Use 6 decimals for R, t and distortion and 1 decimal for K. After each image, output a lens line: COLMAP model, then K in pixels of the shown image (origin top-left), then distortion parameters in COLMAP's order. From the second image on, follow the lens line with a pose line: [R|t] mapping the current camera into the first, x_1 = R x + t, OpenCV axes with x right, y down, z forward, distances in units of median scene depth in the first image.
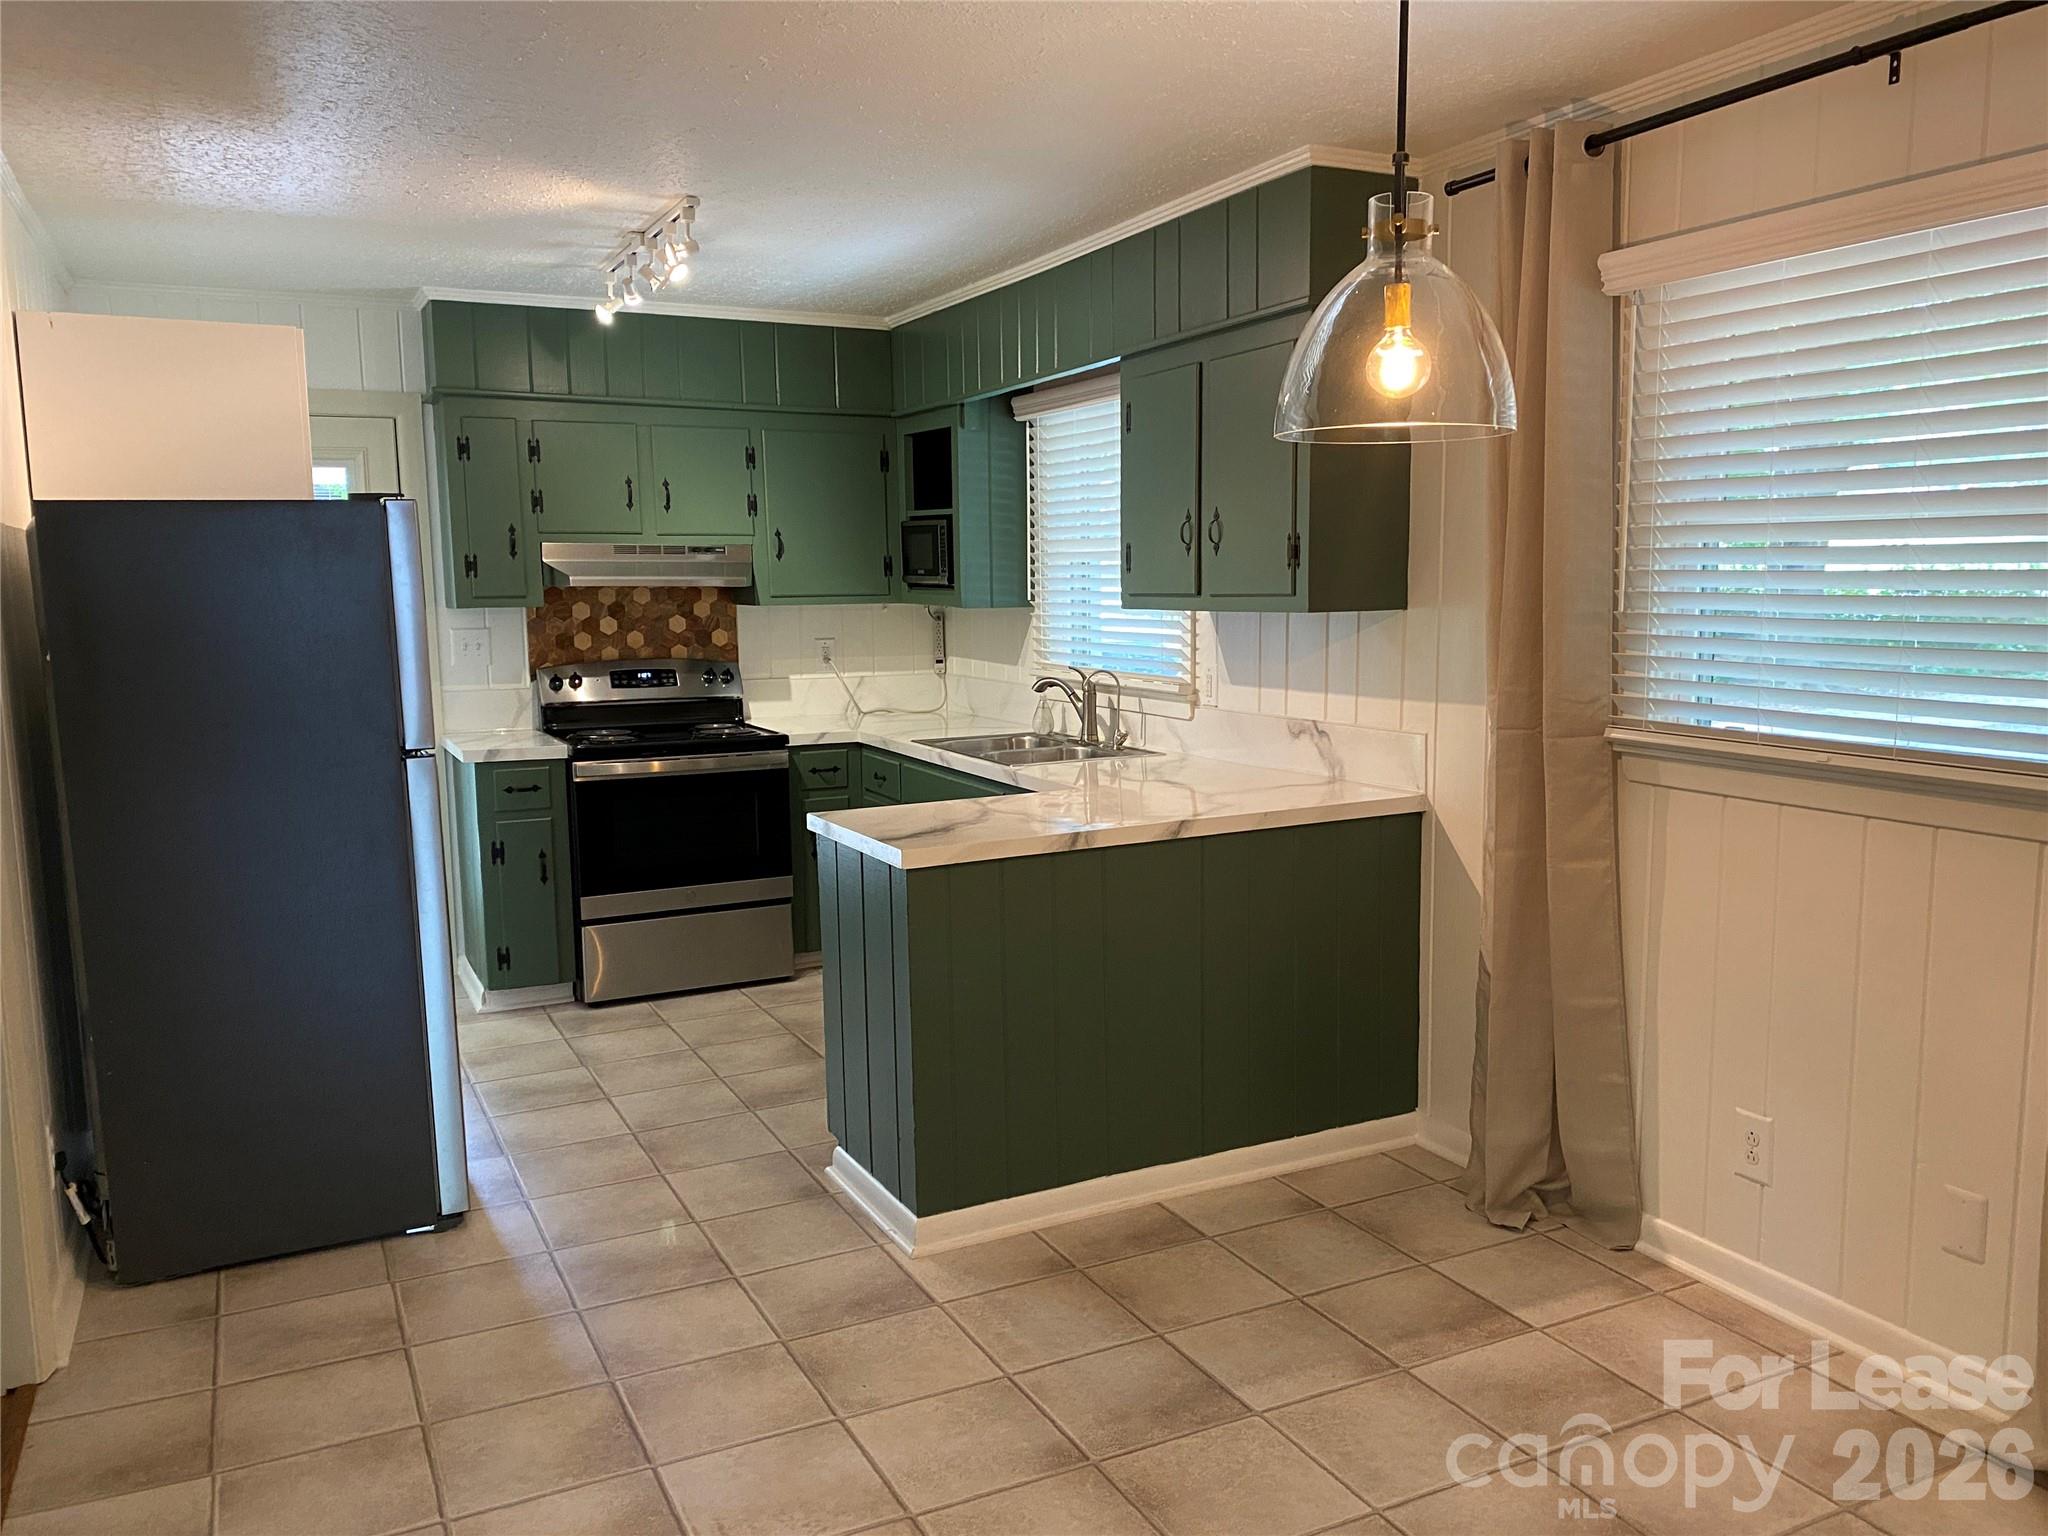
lens RADIAL K [[1550.8, 0, 1027.1], [0, 1550.8, 768.5], [0, 0, 1]] dist [0.000734, -0.003618]
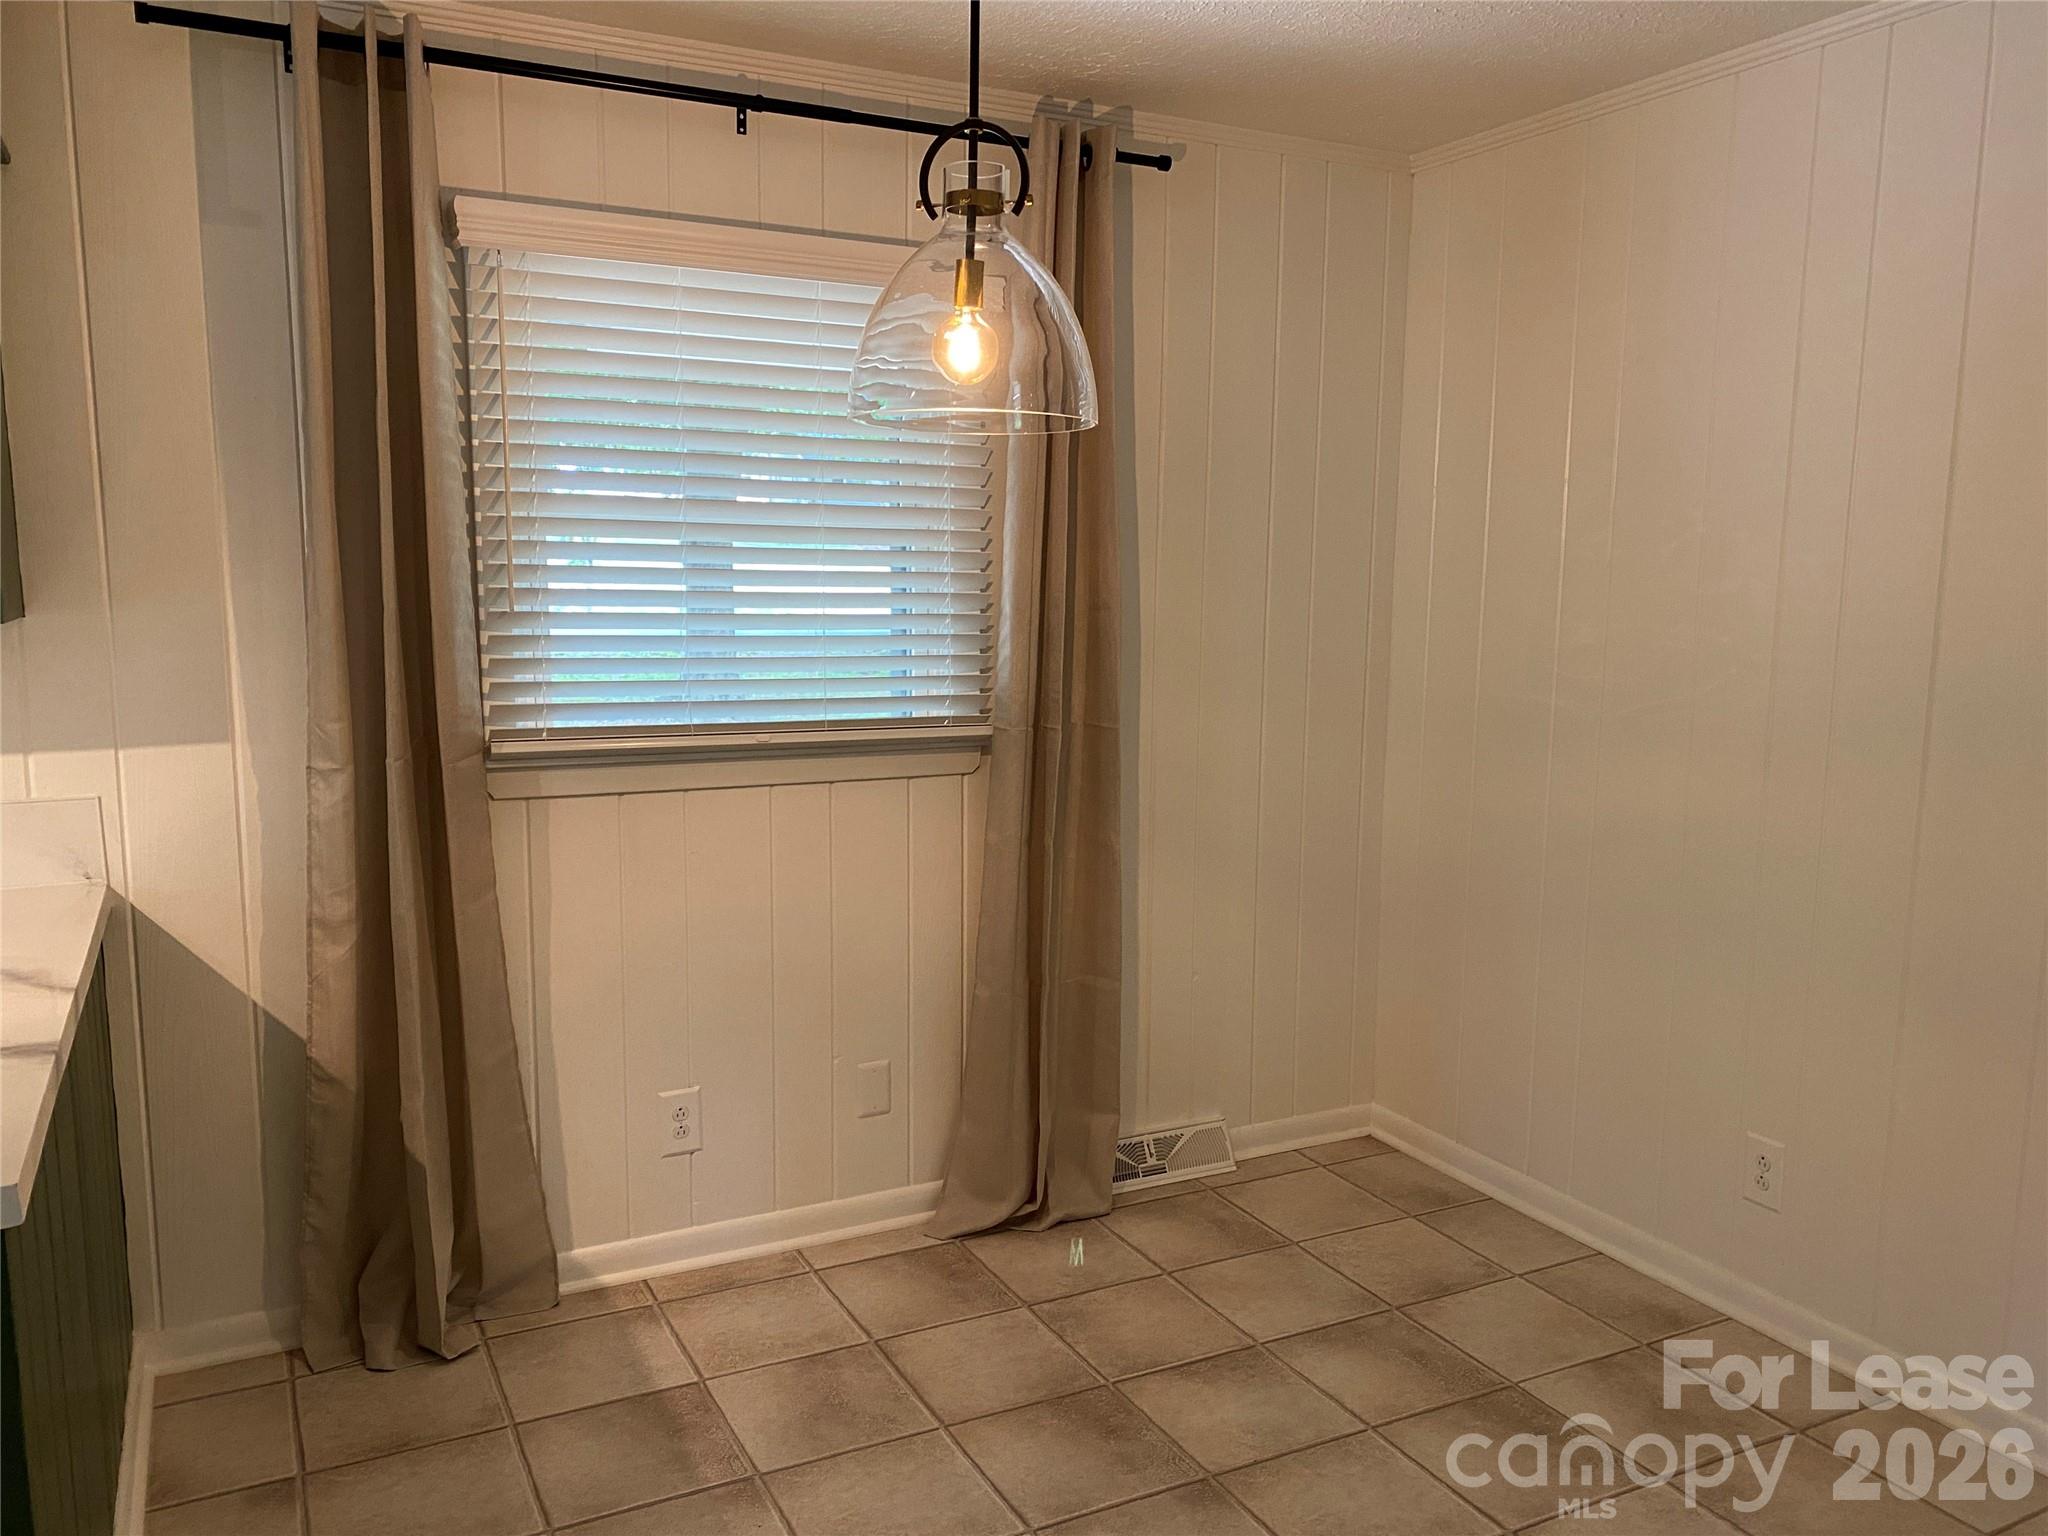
lens RADIAL K [[1550.8, 0, 1027.3], [0, 1550.8, 772.1], [0, 0, 1]] dist [0.000734, -0.003618]
pose [[-0.016244, -0.121692, 0.992435, -0.526888], [0.113897, 0.985880, 0.122753, -0.086642], [-0.993360, 0.115029, -0.002154, 0.727503]]
